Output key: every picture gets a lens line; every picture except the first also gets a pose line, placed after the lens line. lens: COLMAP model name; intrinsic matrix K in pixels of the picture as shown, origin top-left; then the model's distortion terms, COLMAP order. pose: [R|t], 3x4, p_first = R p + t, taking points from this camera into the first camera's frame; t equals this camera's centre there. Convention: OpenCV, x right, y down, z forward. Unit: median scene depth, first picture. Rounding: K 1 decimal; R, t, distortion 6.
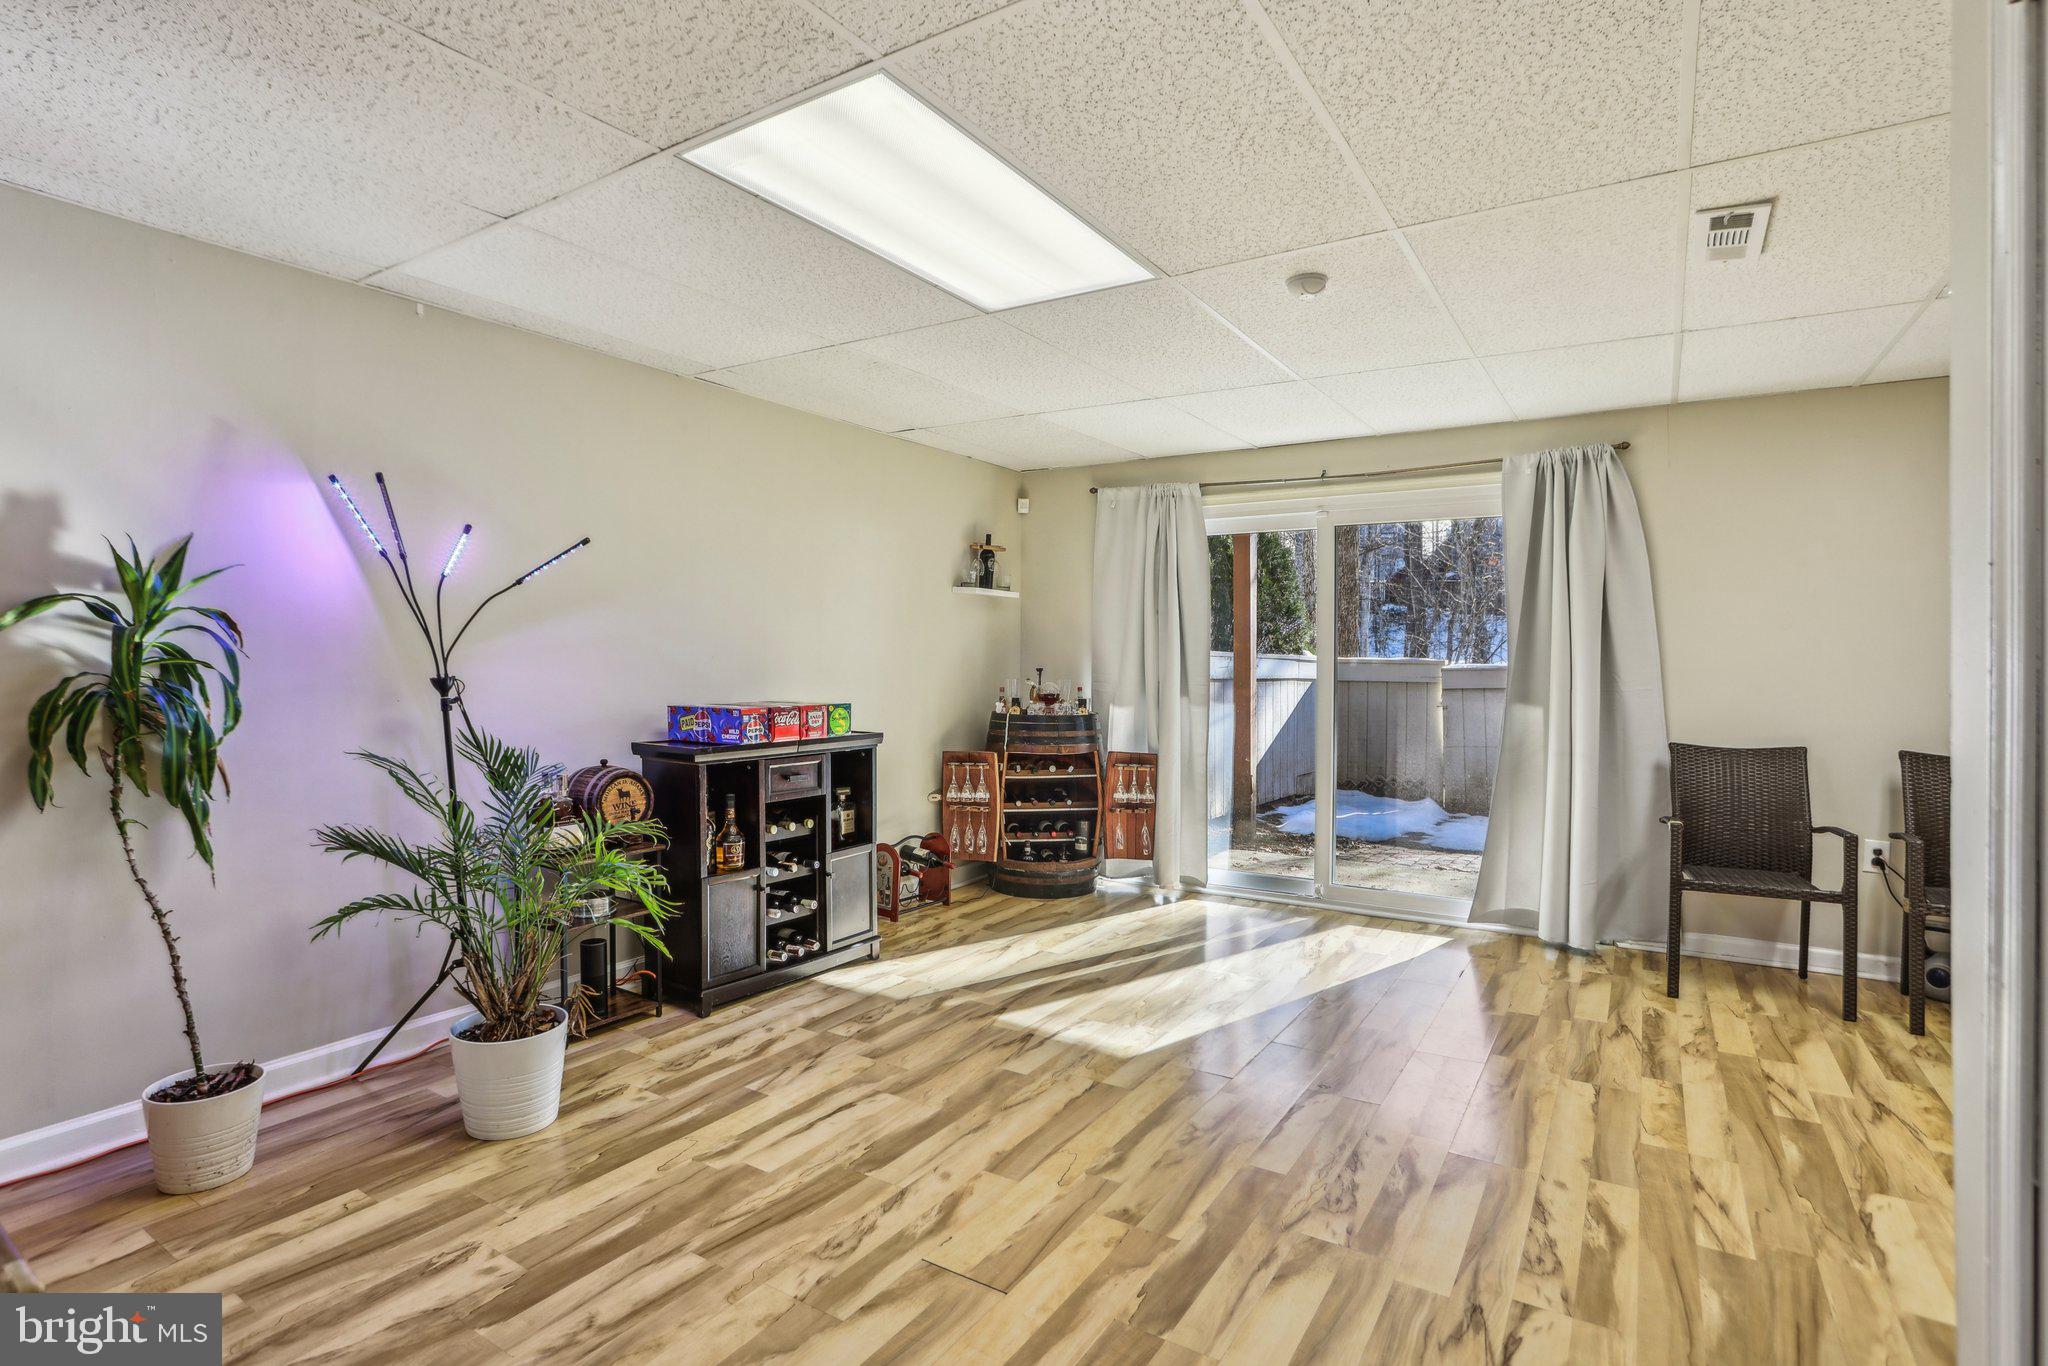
lens RADIAL K [[1021.4, 0, 1006.3], [0, 1021.4, 646.9], [0, 0, 1]] dist [-0.079829, 0.038397]
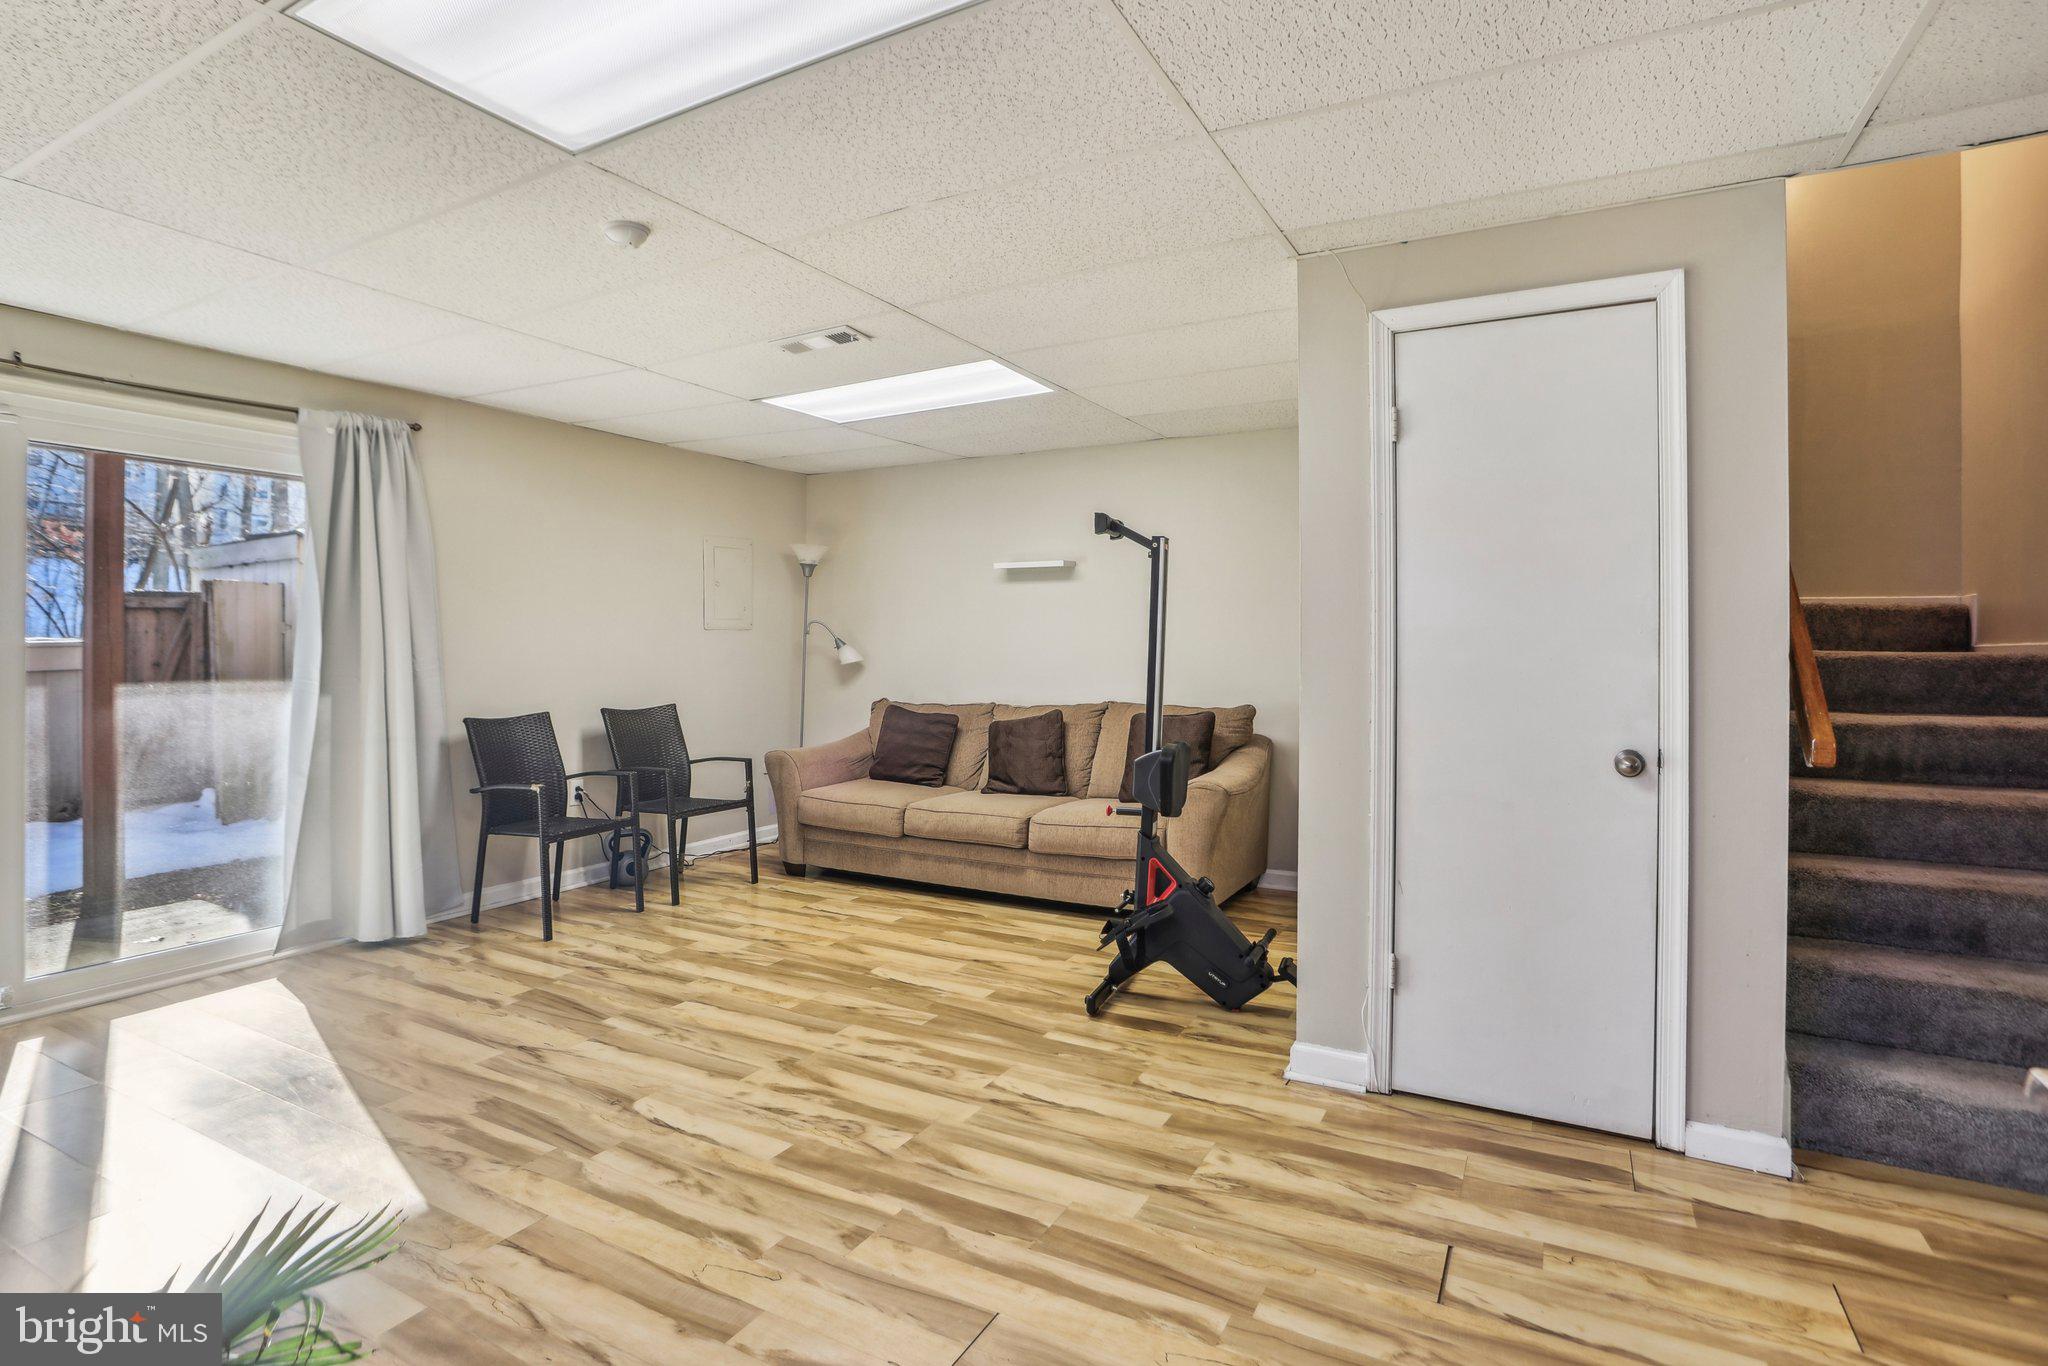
lens RADIAL K [[1021.4, 0, 1006.3], [0, 1021.4, 646.9], [0, 0, 1]] dist [-0.079829, 0.038397]
pose [[-0.069624, -0.009437, 0.997529, -0.706933], [-0.013916, 0.999867, 0.008488, 0.004620], [-0.997476, -0.013290, -0.069746, 0.801242]]
